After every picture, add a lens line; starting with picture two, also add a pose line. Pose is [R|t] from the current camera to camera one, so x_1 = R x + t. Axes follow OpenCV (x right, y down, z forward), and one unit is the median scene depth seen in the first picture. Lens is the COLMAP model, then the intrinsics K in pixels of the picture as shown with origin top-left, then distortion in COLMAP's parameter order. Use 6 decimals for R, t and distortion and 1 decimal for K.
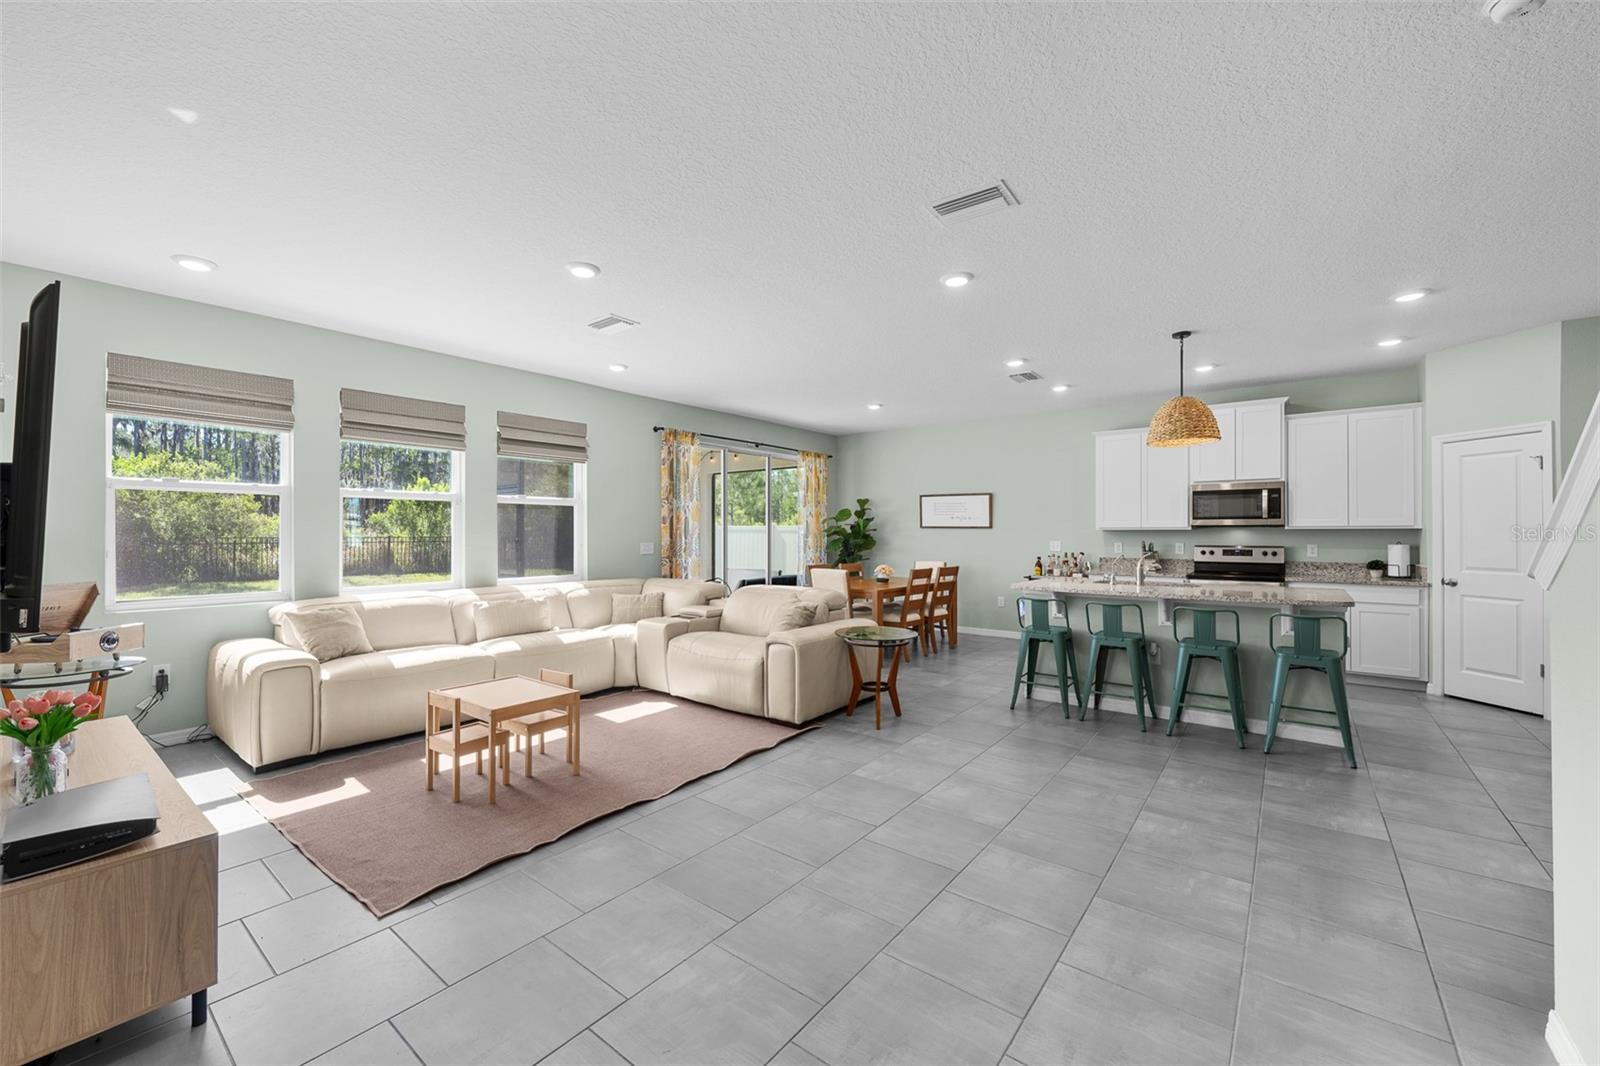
lens RADIAL K [[638.3, 0, 794.9], [0, 638.3, 534.2], [0, 0, 1]] dist [-0.003236, 0.001124]
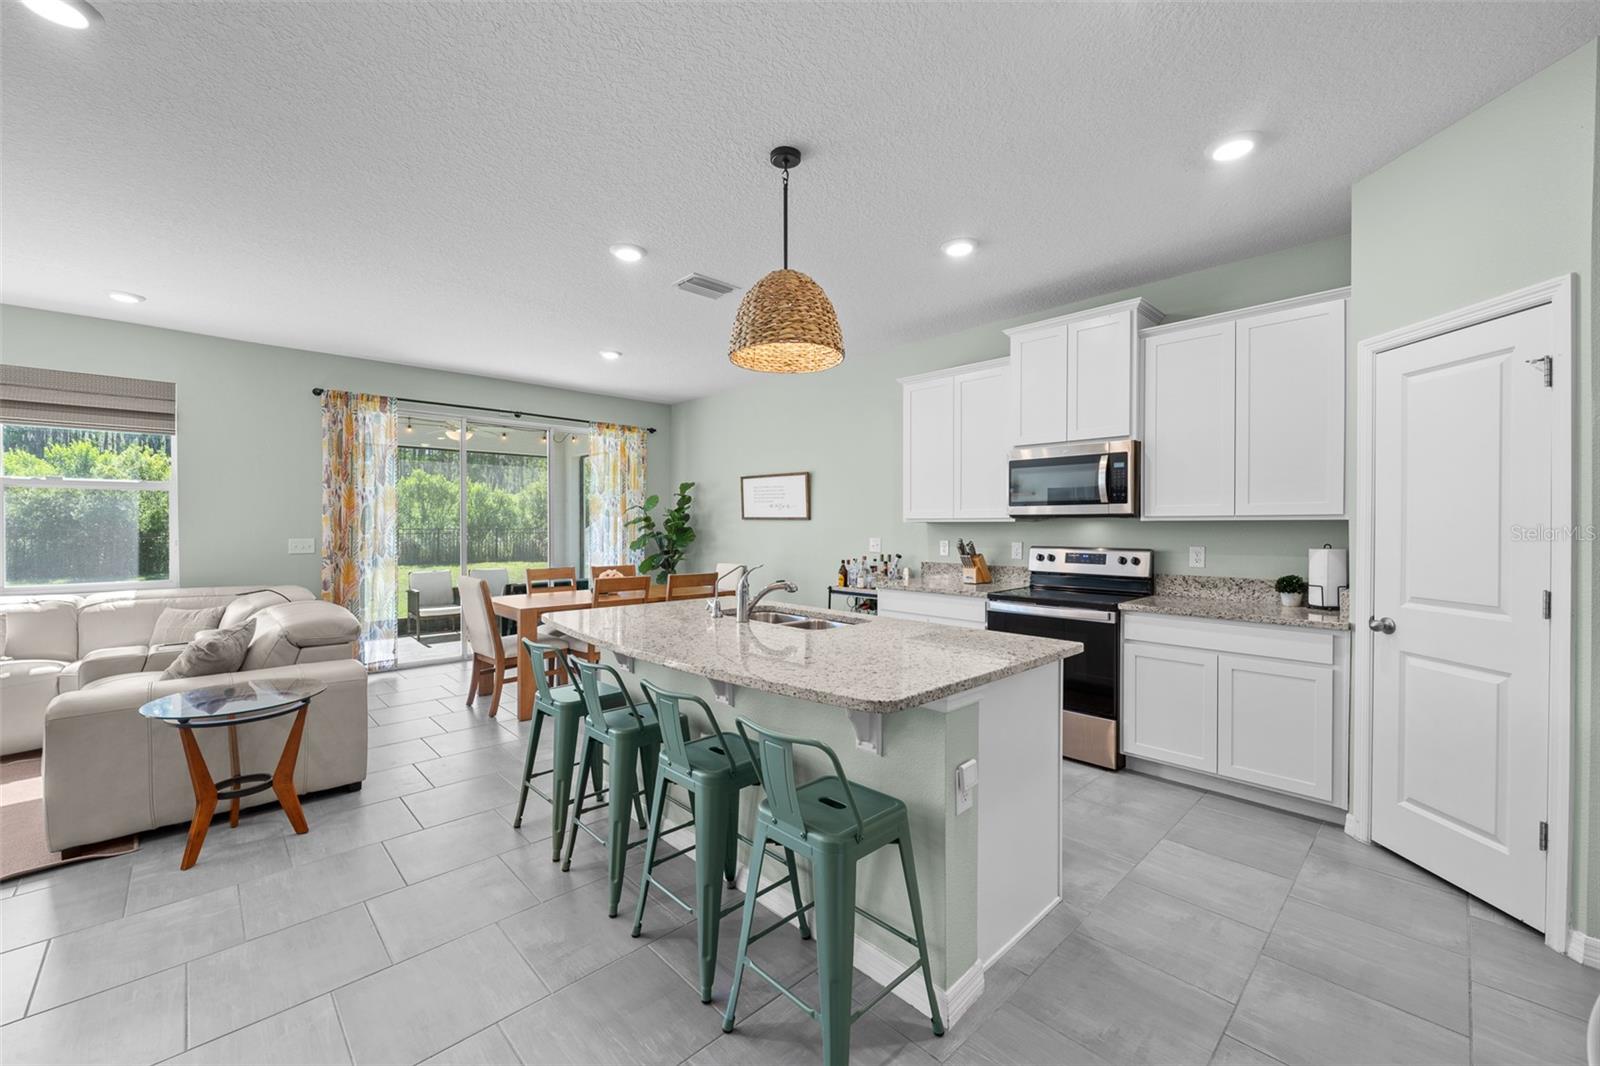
lens RADIAL K [[638.3, 0, 796.5], [0, 638.3, 531.7], [0, 0, 1]] dist [-0.003236, 0.001124]
pose [[0.989451, 0.002288, -0.144852, 0.525598], [-0.000990, 0.999959, 0.009032, -0.002724], [0.144866, -0.008794, 0.989412, 0.353171]]
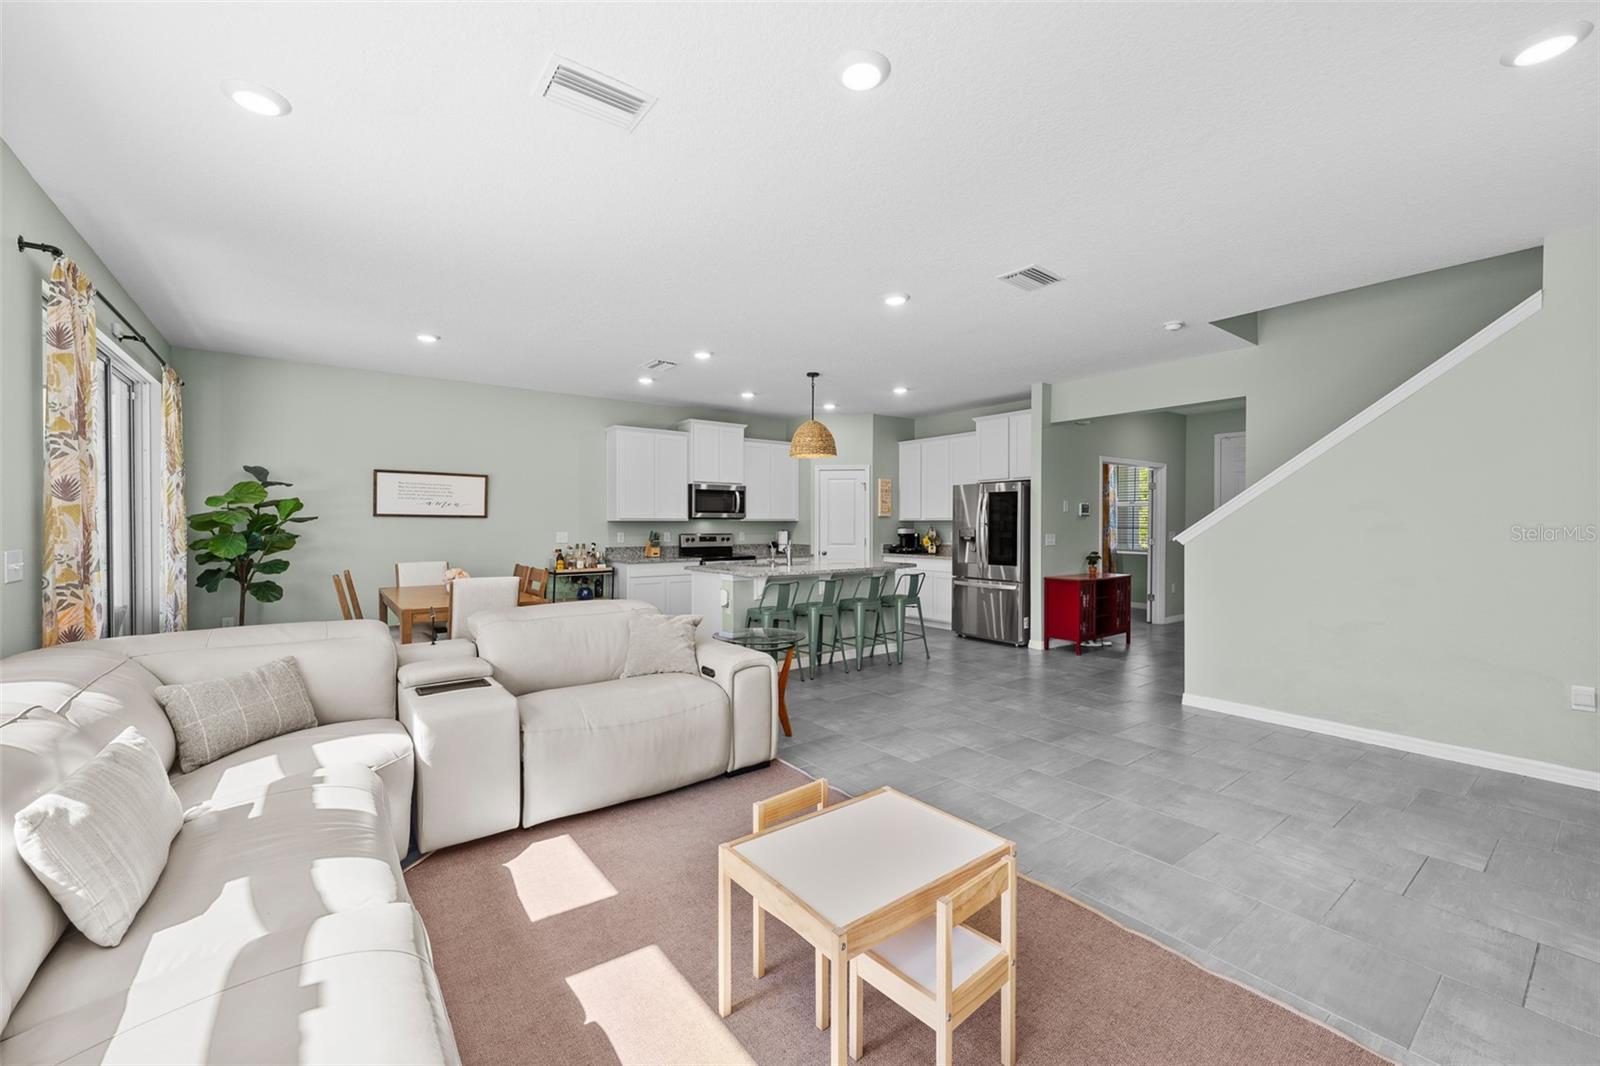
lens RADIAL K [[638.3, 0, 805.3], [0, 638.3, 540.2], [0, 0, 1]] dist [-0.003236, 0.001124]
pose [[0.240806, -0.024377, 0.970267, -0.522914], [0.000282, 0.999686, 0.025046, -0.001137], [-0.970573, -0.005757, 0.240737, 0.522901]]
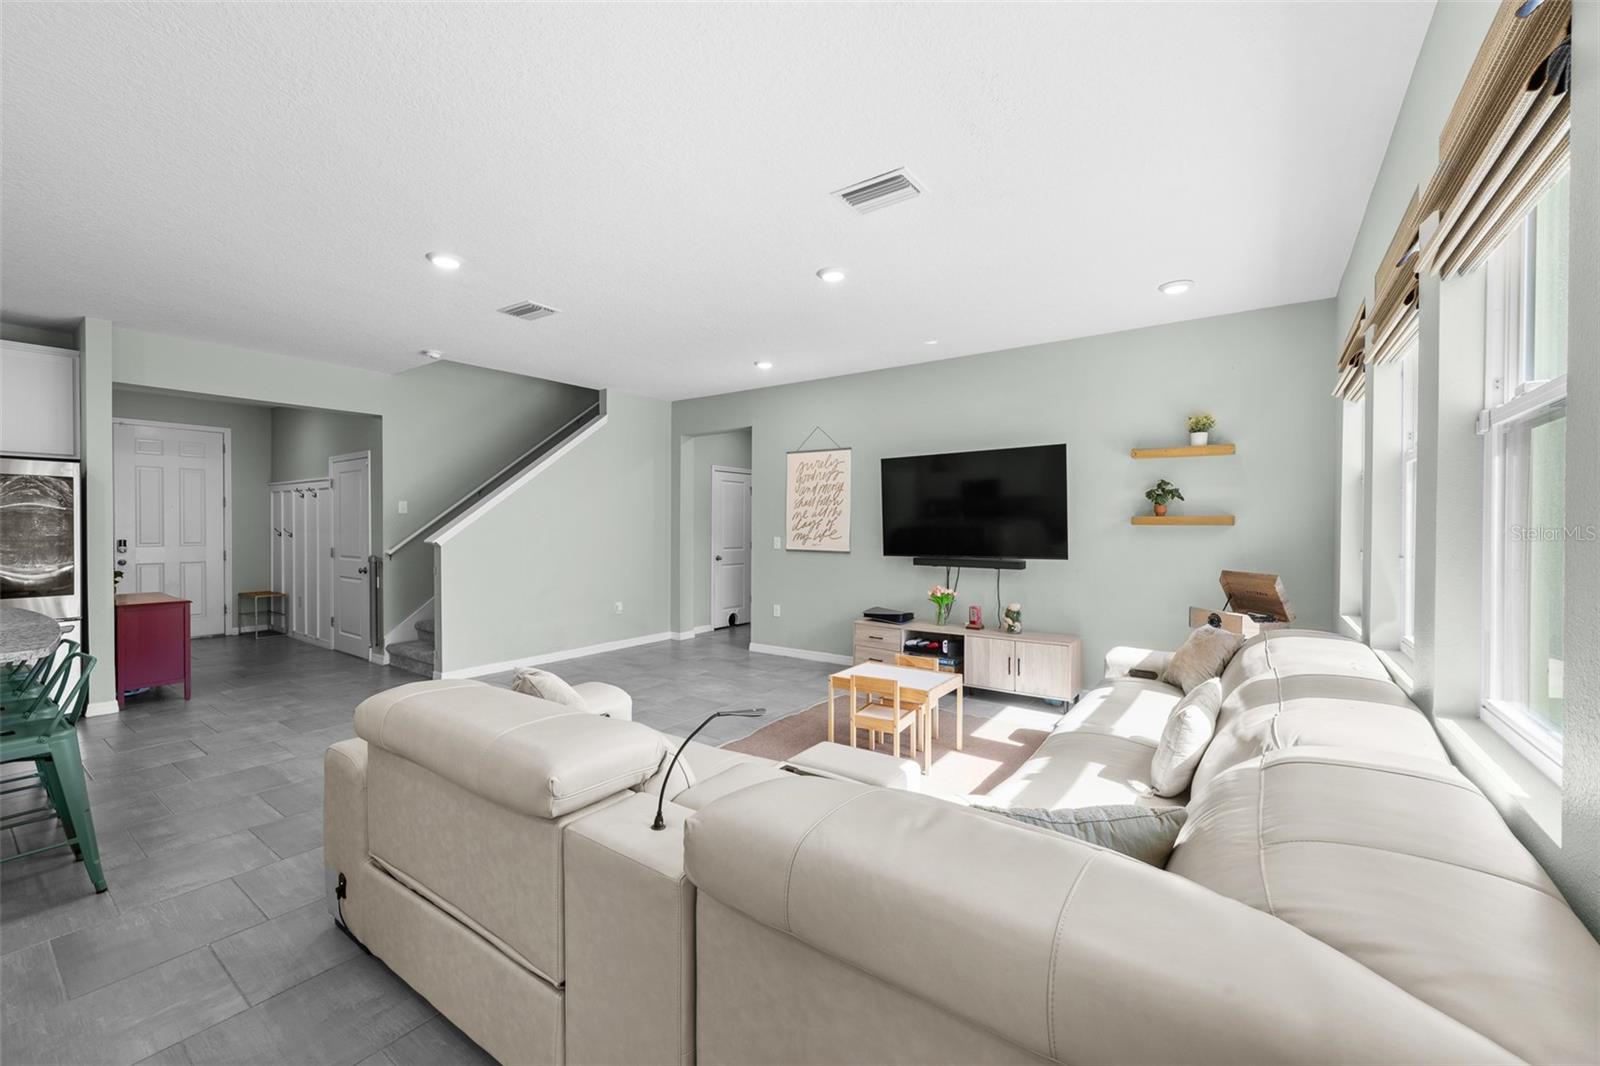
lens RADIAL K [[638.3, 0, 801.3], [0, 638.3, 533.2], [0, 0, 1]] dist [-0.003236, 0.001124]
pose [[-0.998783, -0.000899, -0.049321, -0.133965], [-0.001460, 0.999935, 0.011339, -0.004517], [0.049308, 0.011397, -0.998719, 1.167682]]
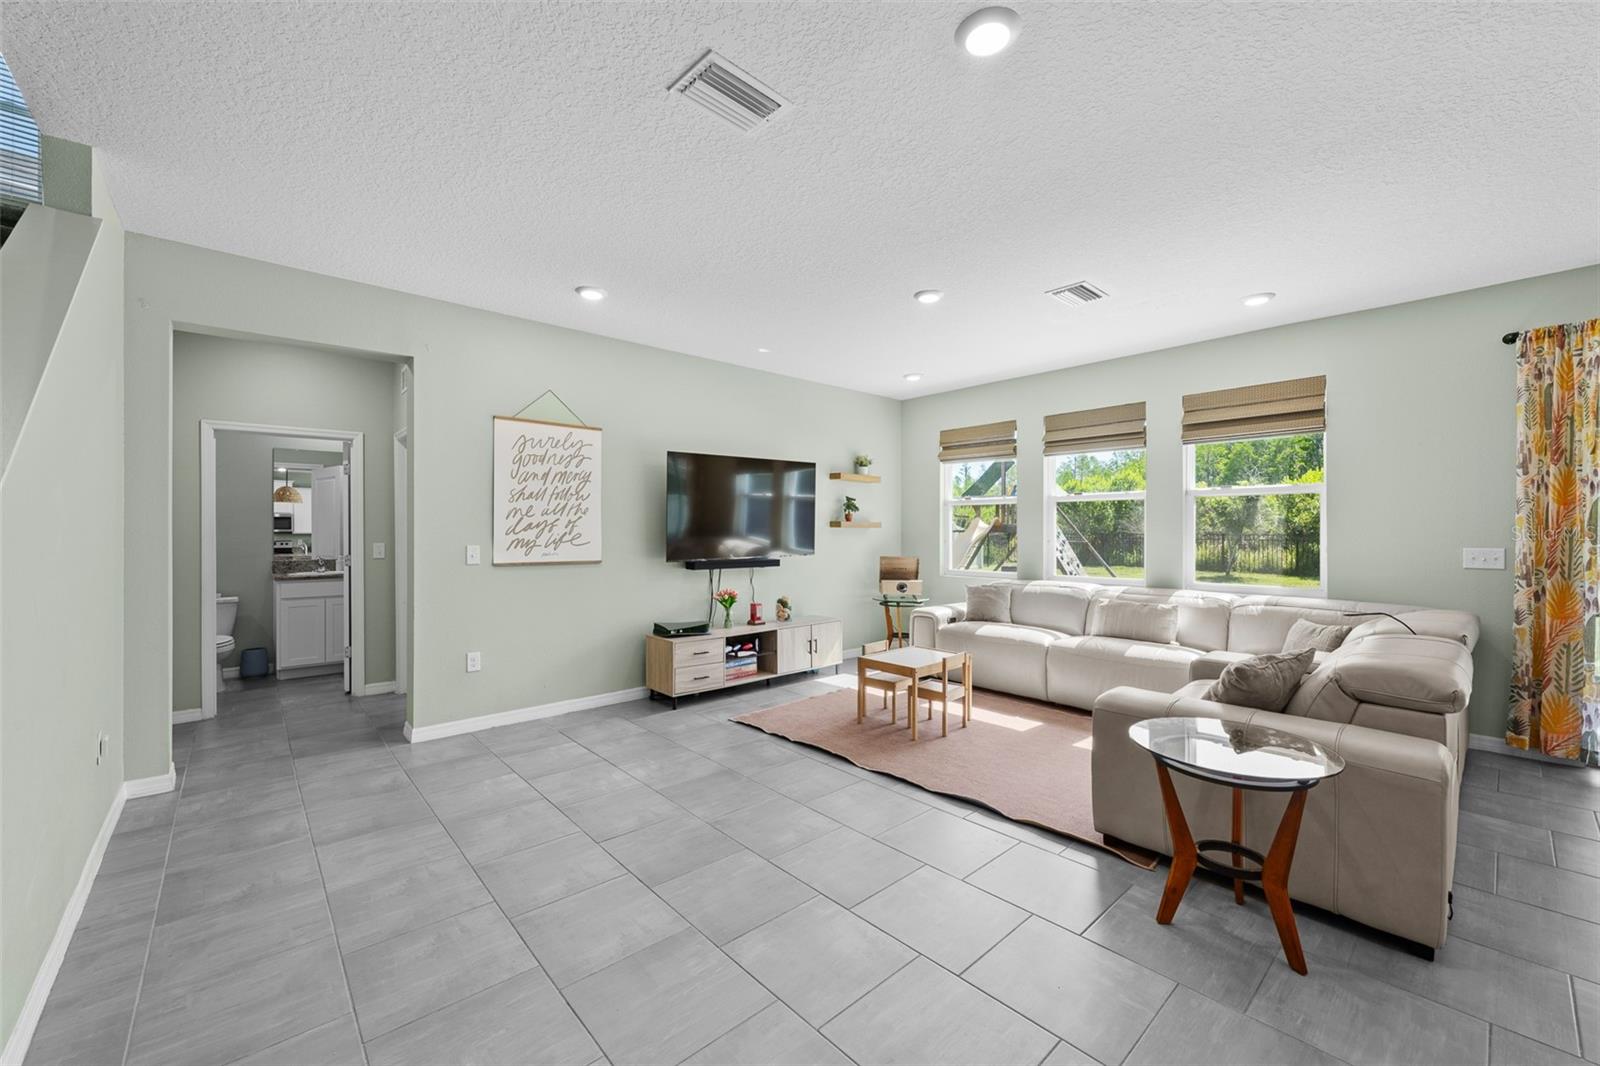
lens RADIAL K [[638.3, 0, 801.4], [0, 638.3, 533.3], [0, 0, 1]] dist [-0.003236, 0.001124]
pose [[-0.169088, 0.002733, -0.985597, 0.464925], [-0.000540, 0.999996, 0.002866, -0.000833], [0.985601, 0.001017, -0.169085, 0.556185]]
